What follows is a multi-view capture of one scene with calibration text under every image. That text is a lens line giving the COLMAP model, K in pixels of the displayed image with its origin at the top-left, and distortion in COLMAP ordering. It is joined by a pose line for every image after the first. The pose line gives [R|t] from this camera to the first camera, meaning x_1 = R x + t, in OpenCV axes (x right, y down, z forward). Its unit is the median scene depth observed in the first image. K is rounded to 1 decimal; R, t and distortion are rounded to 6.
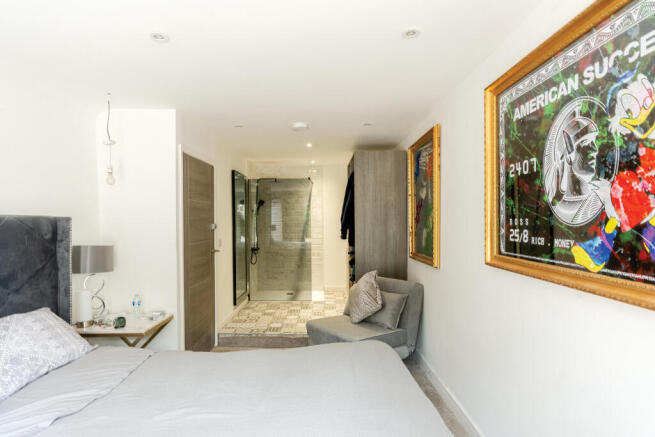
lens RADIAL K [[339.3, 0, 327.6], [0, 339.3, 220.5], [0, 0, 1]] dist [0.000316, 0.000039]
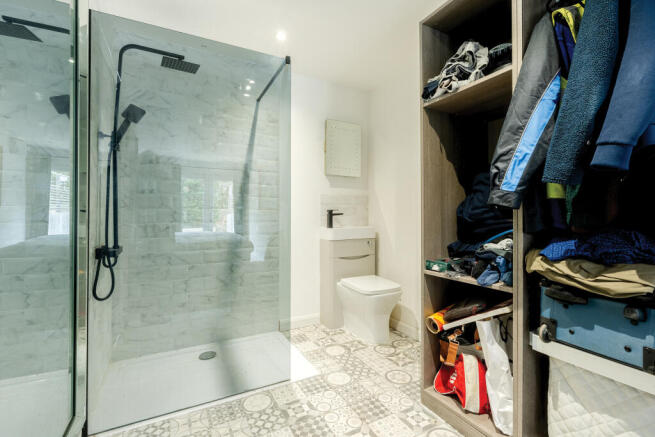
lens RADIAL K [[297.5, 0, 327.4], [0, 297.5, 214.2], [0, 0, 1]] dist [-0.019195, 0.002599]
pose [[0.885094, 0.005188, 0.465383, -0.154326], [-0.005264, 0.999985, -0.001136, 0.046103], [-0.465382, -0.001445, 0.885109, 0.632152]]
